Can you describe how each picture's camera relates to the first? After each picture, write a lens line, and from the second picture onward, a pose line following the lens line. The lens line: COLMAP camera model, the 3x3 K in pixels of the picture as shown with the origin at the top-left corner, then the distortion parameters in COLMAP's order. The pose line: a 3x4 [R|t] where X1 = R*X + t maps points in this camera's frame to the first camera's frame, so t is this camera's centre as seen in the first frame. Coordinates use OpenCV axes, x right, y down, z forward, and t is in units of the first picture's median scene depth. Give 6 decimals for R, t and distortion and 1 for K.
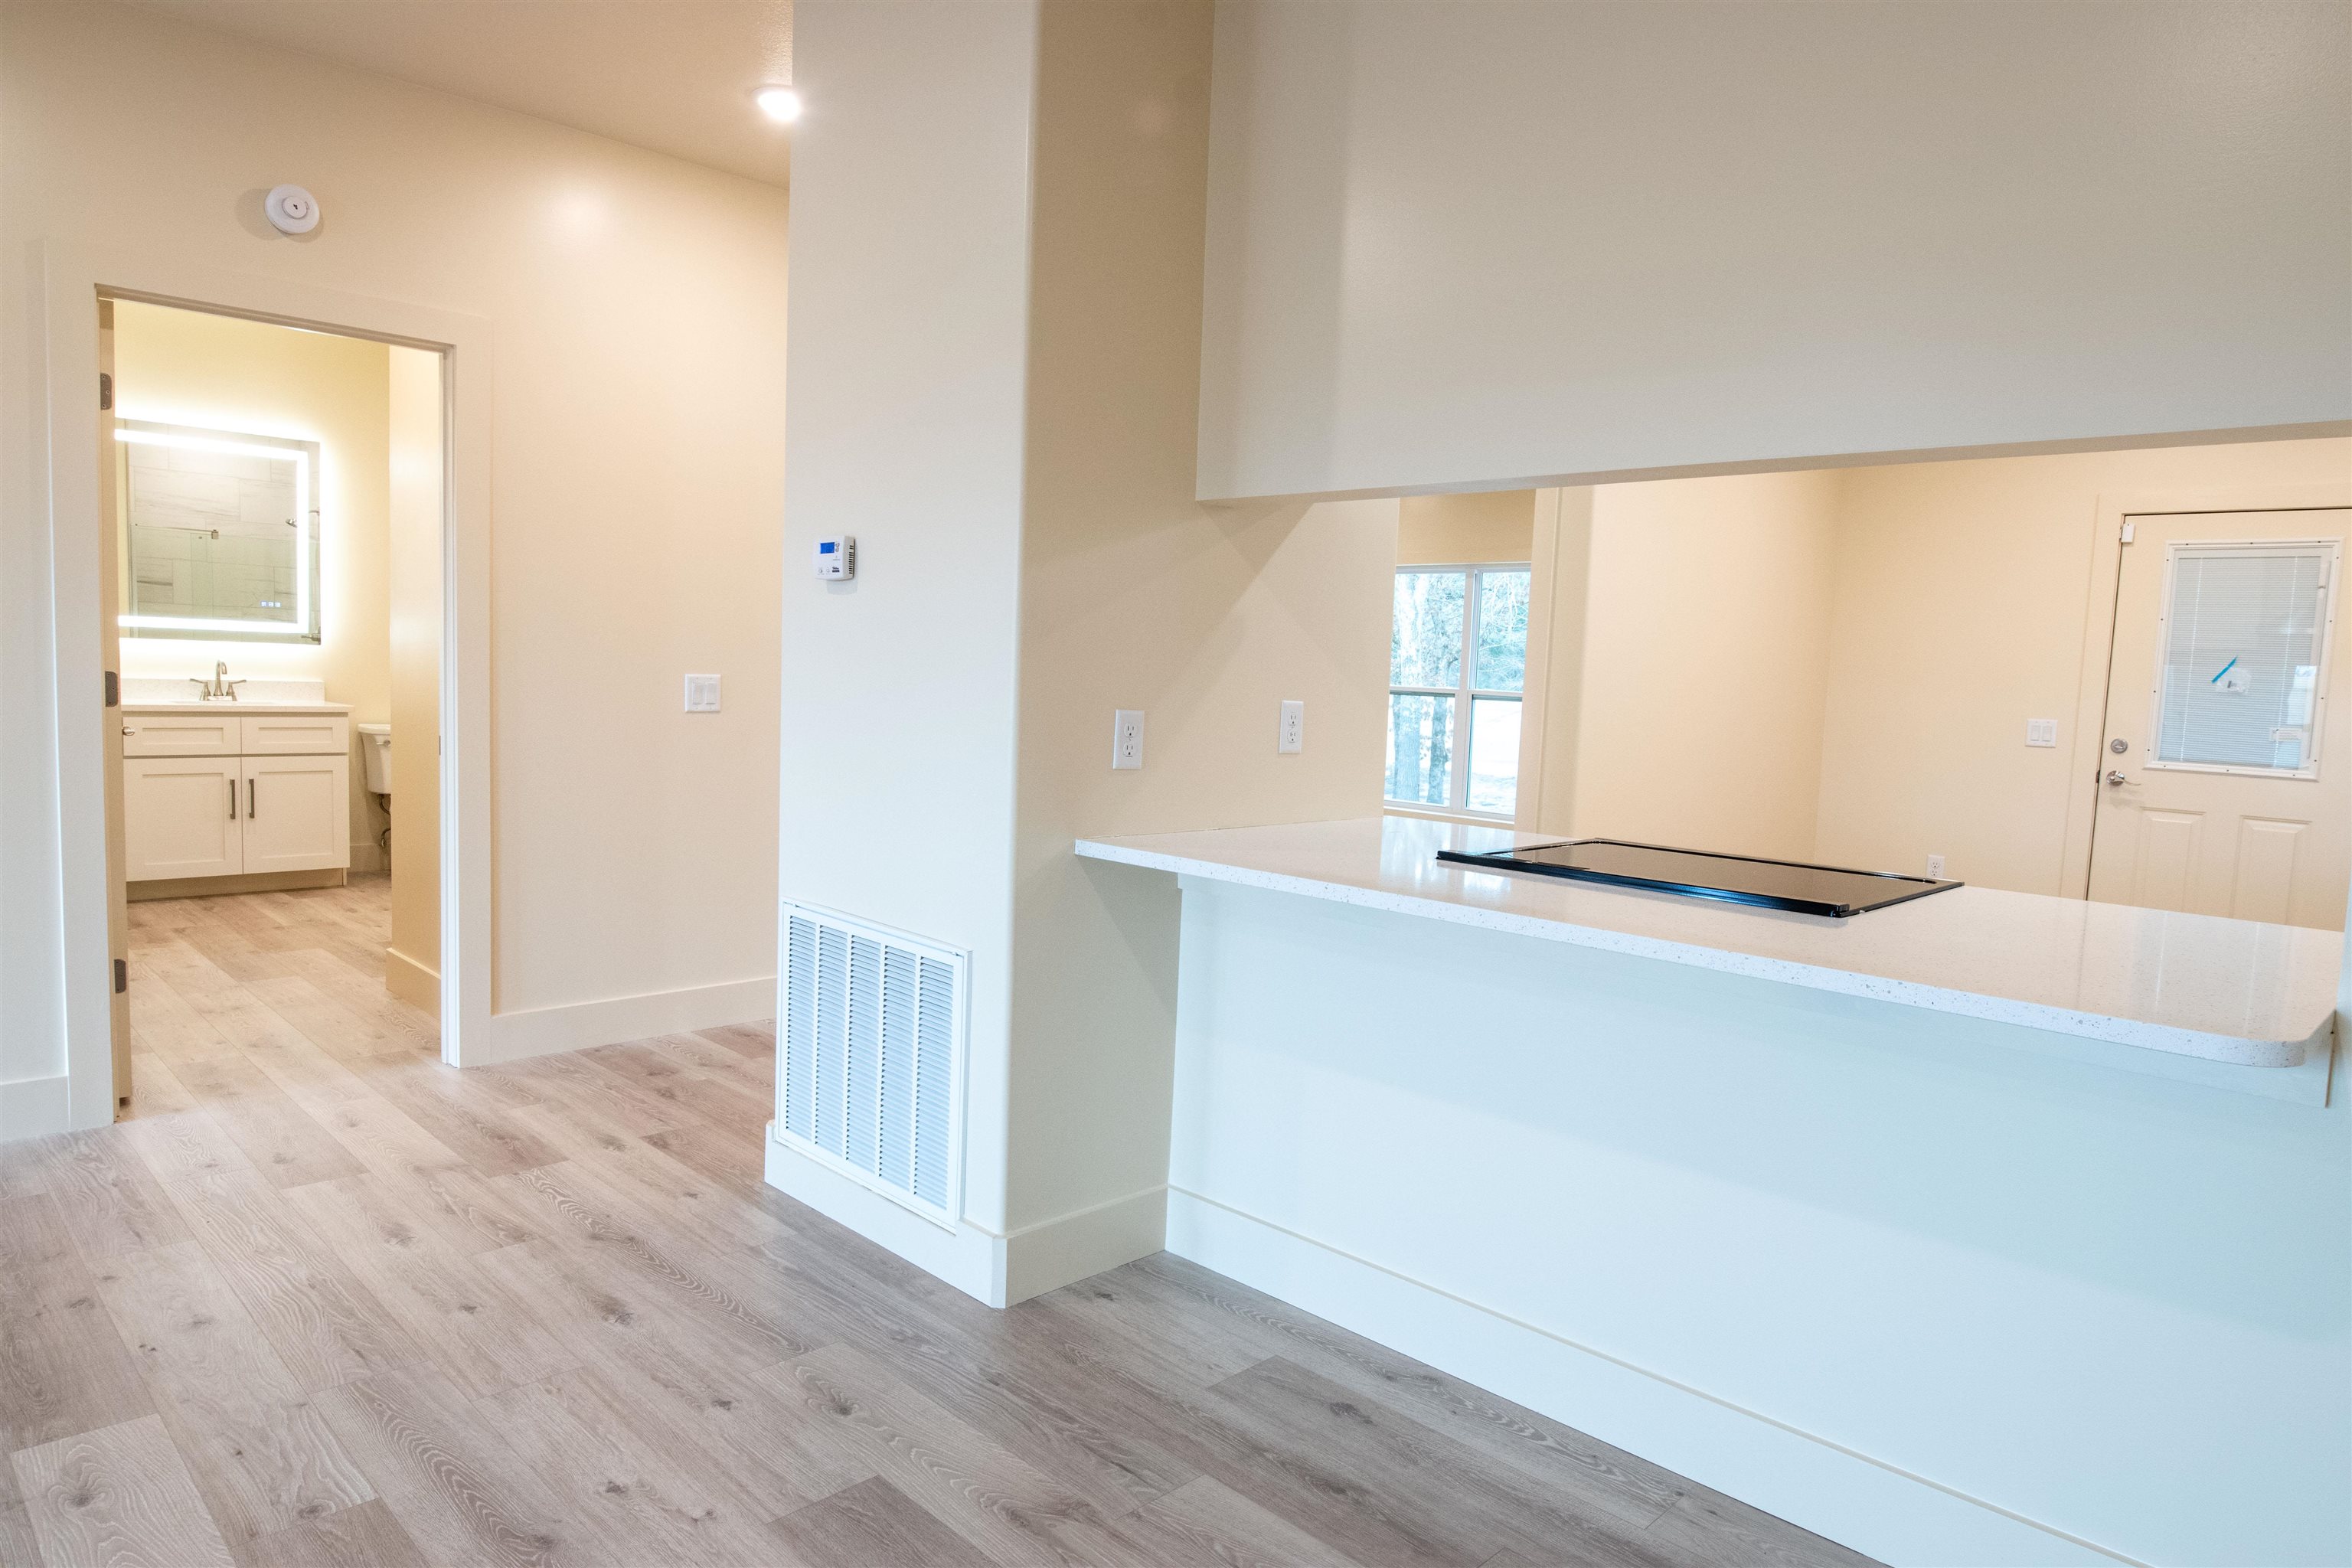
lens RADIAL K [[1435.9, 0, 1181.4], [0, 1435.9, 790.9], [0, 0, 1]] dist [-0.016323, -0.002004]
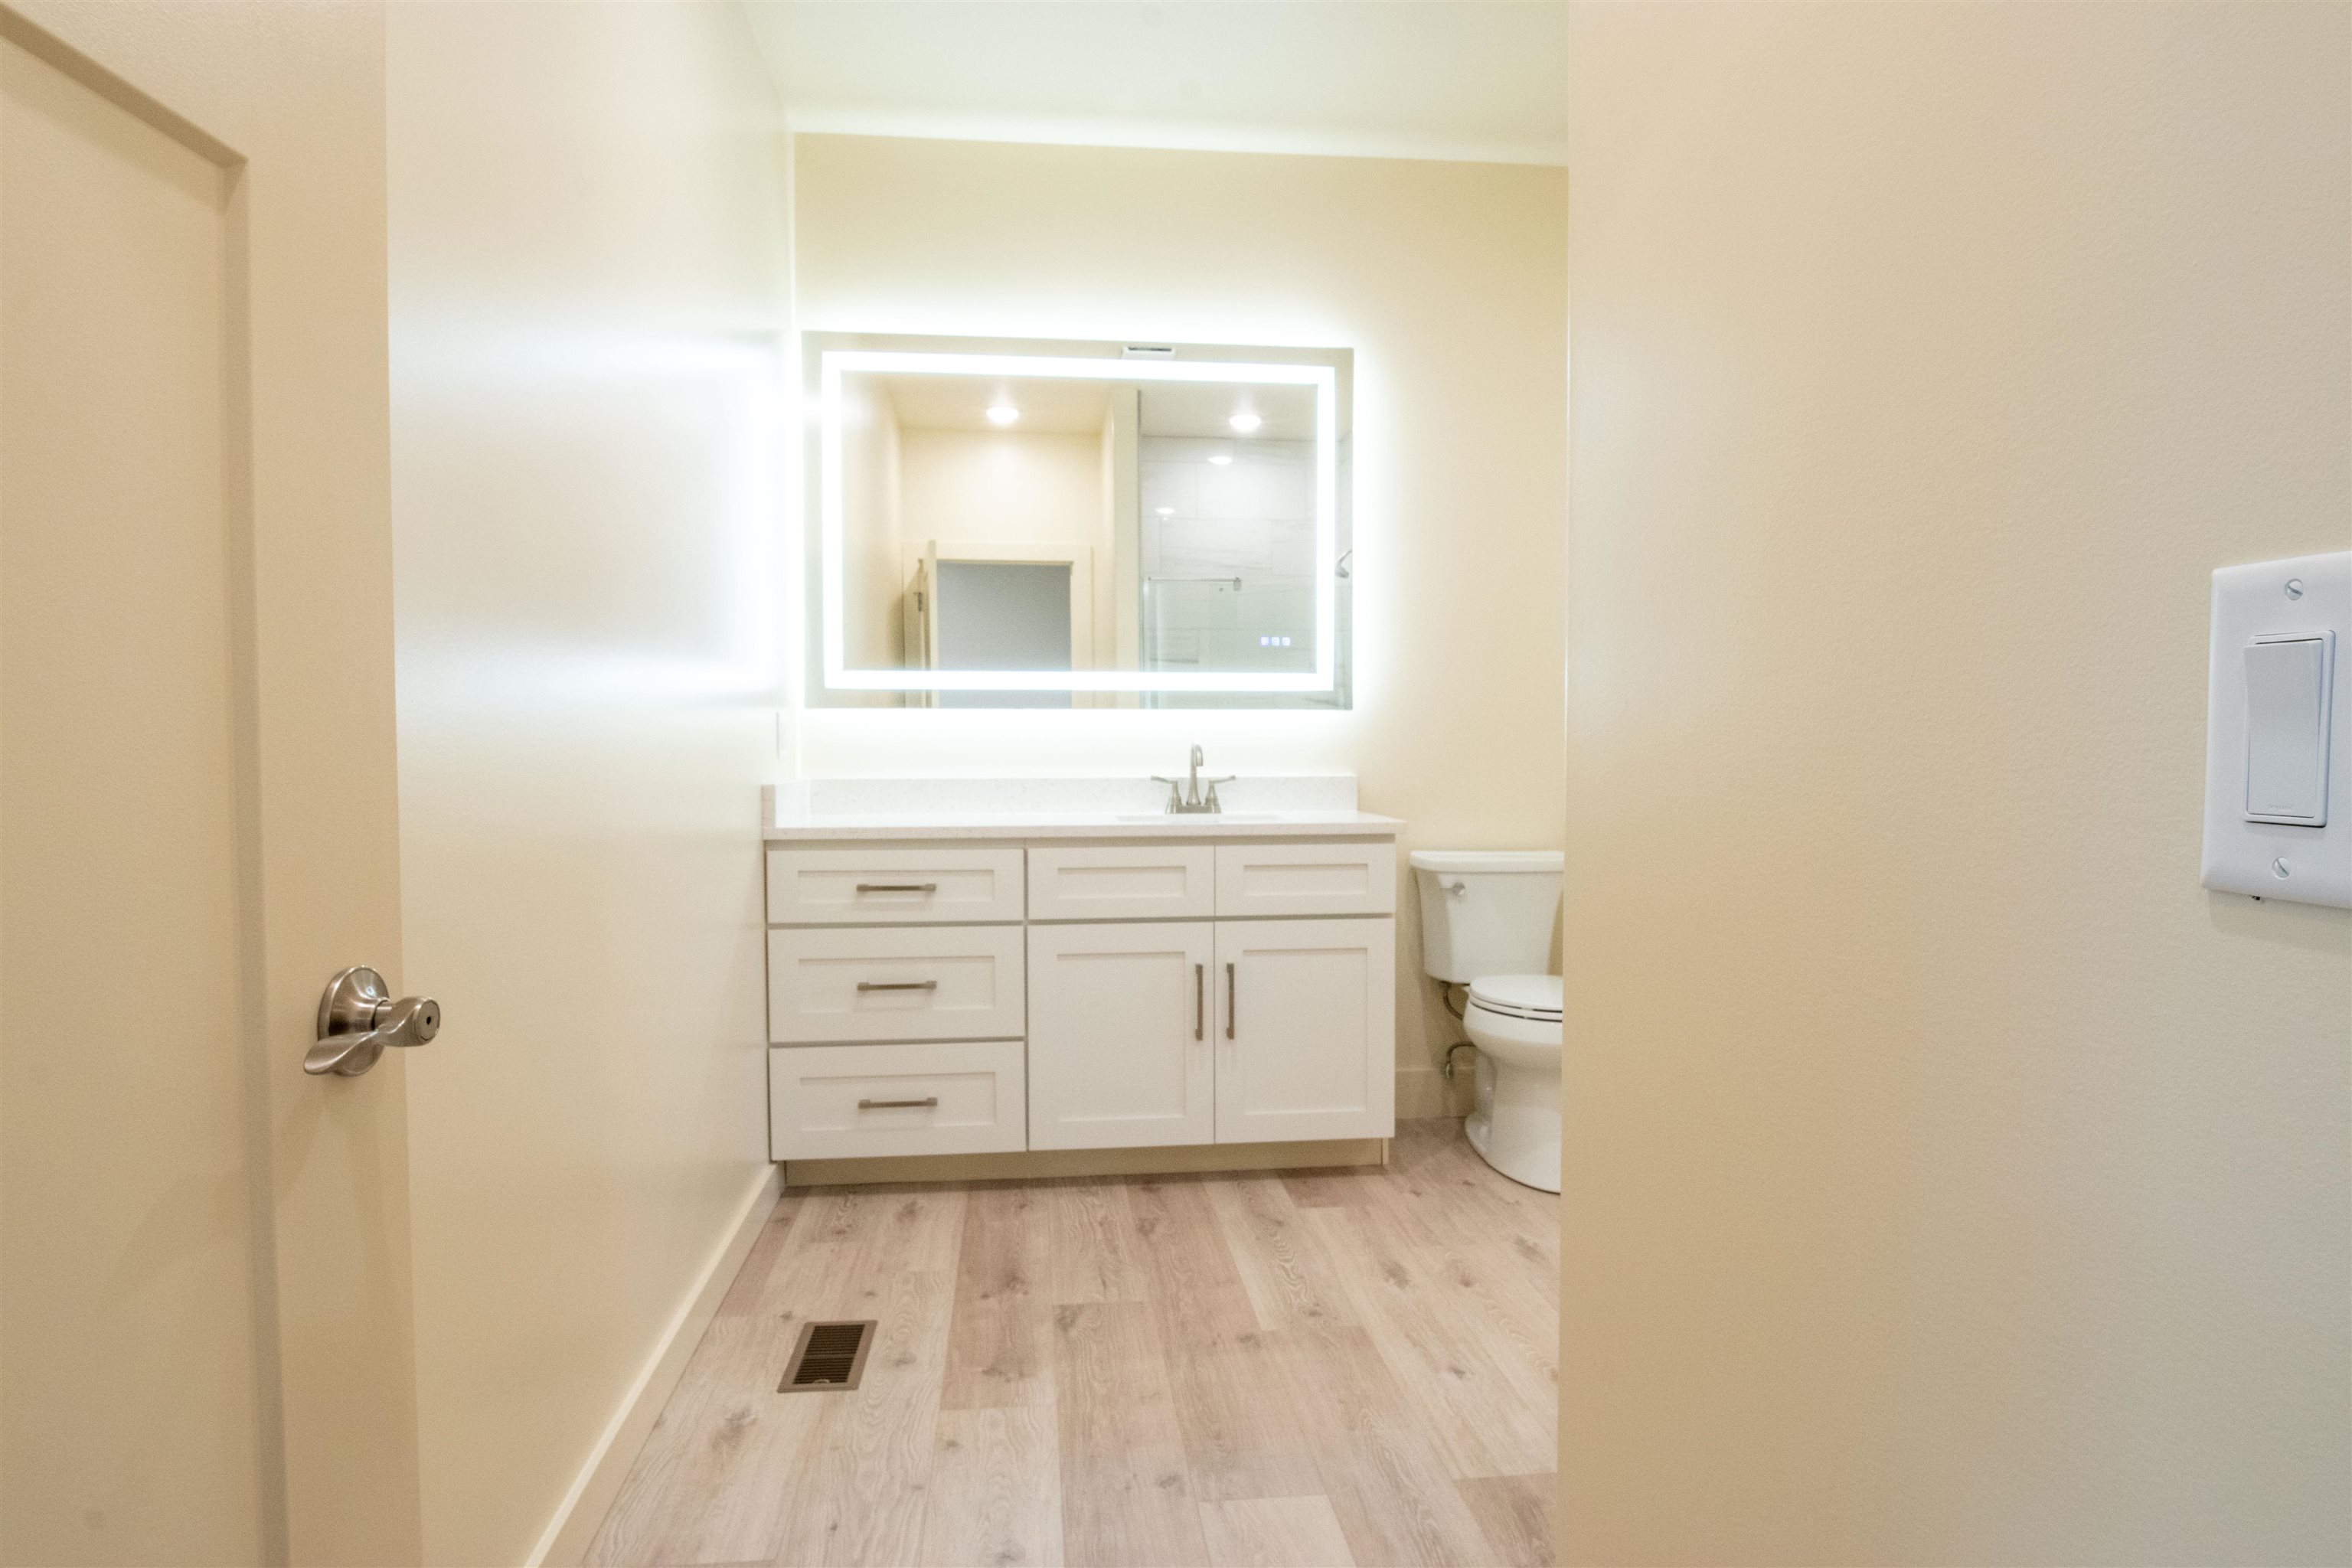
lens RADIAL K [[1435.9, 0, 1181.4], [0, 1435.9, 790.9], [0, 0, 1]] dist [-0.016323, -0.002004]
pose [[0.781499, -0.022217, -0.623511, -0.323722], [-0.020506, 0.997911, -0.061259, -0.037454], [0.623569, 0.060660, 0.779411, 0.552334]]
